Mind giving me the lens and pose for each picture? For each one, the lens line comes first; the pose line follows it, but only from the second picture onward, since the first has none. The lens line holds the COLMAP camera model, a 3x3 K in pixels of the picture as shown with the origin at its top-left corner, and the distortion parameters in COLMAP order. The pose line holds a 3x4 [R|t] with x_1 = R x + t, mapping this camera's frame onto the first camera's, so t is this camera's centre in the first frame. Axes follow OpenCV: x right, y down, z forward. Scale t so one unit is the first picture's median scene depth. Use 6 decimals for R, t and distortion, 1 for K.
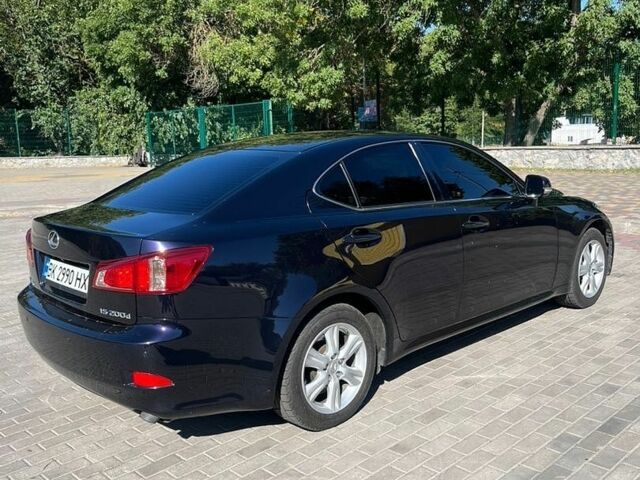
lens RADIAL K [[633.3, 0, 315.7], [0, 633.3, 241.0], [0, 0, 1]] dist [0.010188, 0.021779]
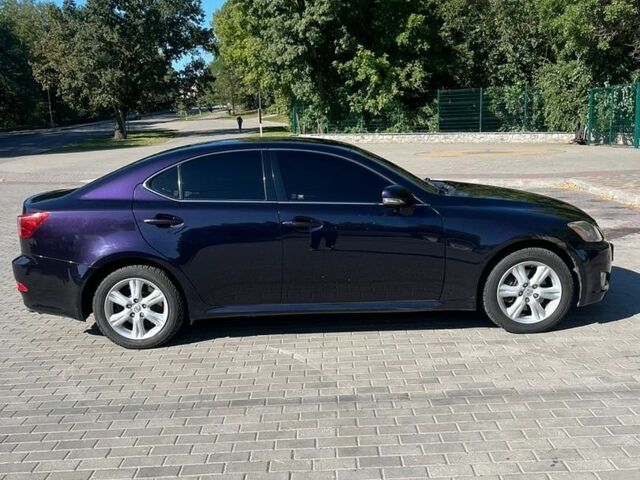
lens RADIAL K [[633.3, 0, 315.7], [0, 633.3, 241.0], [0, 0, 1]] dist [0.010188, 0.021779]
pose [[0.730028, 0.131199, -0.670705, 0.116890], [-0.103281, 0.991308, 0.081497, -0.010278], [0.675568, 0.009776, 0.737233, 0.019493]]
